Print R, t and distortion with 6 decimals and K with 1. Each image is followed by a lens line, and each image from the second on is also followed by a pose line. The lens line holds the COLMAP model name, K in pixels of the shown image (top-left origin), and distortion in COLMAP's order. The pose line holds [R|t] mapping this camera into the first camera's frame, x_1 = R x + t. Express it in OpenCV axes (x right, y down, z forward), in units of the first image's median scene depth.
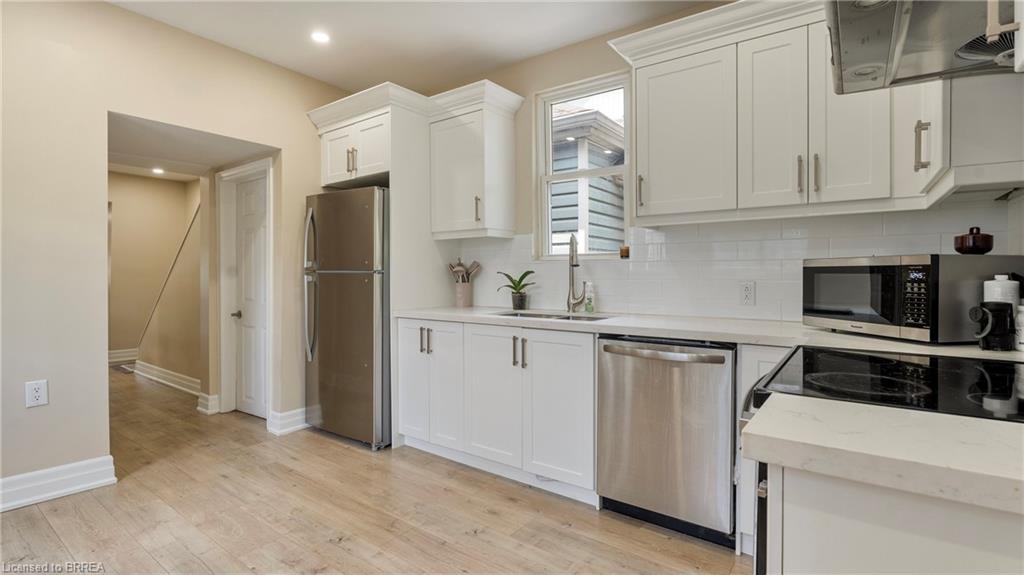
lens RADIAL K [[480.9, 0, 515.3], [0, 480.9, 273.7], [0, 0, 1]] dist [-0.000908, -0.000100]
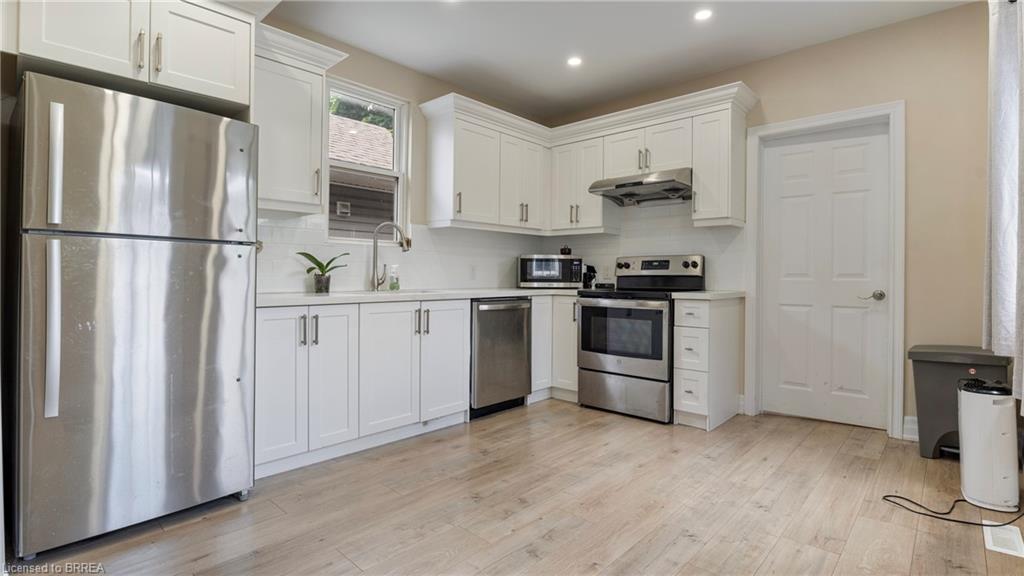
lens RADIAL K [[480.9, 0, 515.3], [0, 480.9, 274.2], [0, 0, 1]] dist [-0.000908, -0.000100]
pose [[0.115960, 0.004242, 0.993245, -1.143158], [-0.003100, 0.999988, -0.003908, 0.050238], [-0.993249, -0.002625, 0.115972, 0.639551]]
